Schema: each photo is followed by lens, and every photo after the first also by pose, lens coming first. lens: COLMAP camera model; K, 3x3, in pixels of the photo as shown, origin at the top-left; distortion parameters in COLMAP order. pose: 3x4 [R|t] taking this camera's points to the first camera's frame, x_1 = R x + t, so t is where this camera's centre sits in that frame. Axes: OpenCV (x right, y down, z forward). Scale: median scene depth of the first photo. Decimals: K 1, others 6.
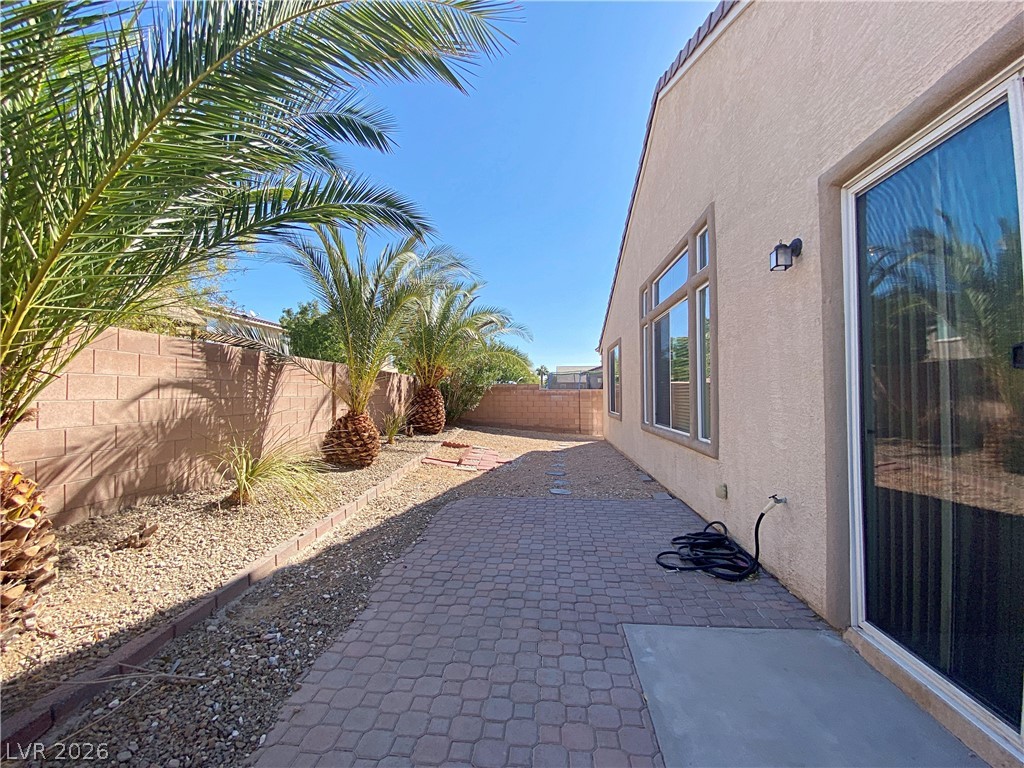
lens RADIAL K [[422.5, 0, 512.0], [0, 422.5, 384.0], [0, 0, 1]] dist [0.000846, 0.000080]
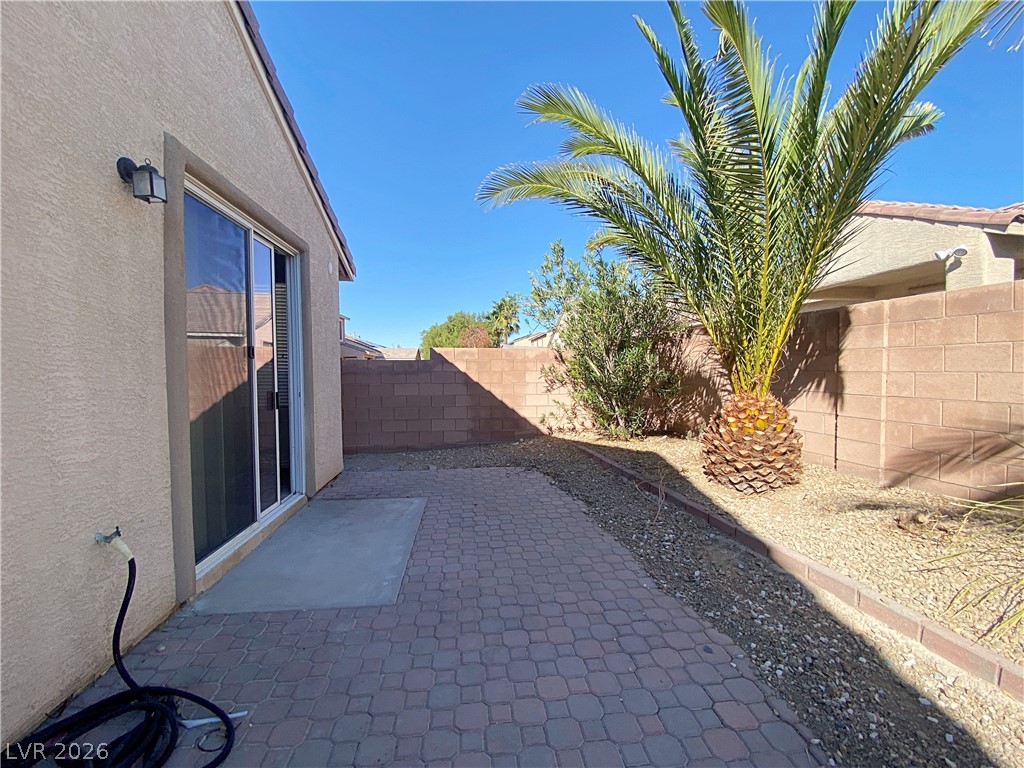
lens RADIAL K [[422.5, 0, 512.0], [0, 422.5, 384.0], [0, 0, 1]] dist [0.000846, 0.000080]
pose [[-0.979655, 0.013811, -0.200214, 0.177291], [0.011290, 0.999842, 0.013726, 0.046438], [0.200372, 0.011186, -0.979656, 1.922200]]
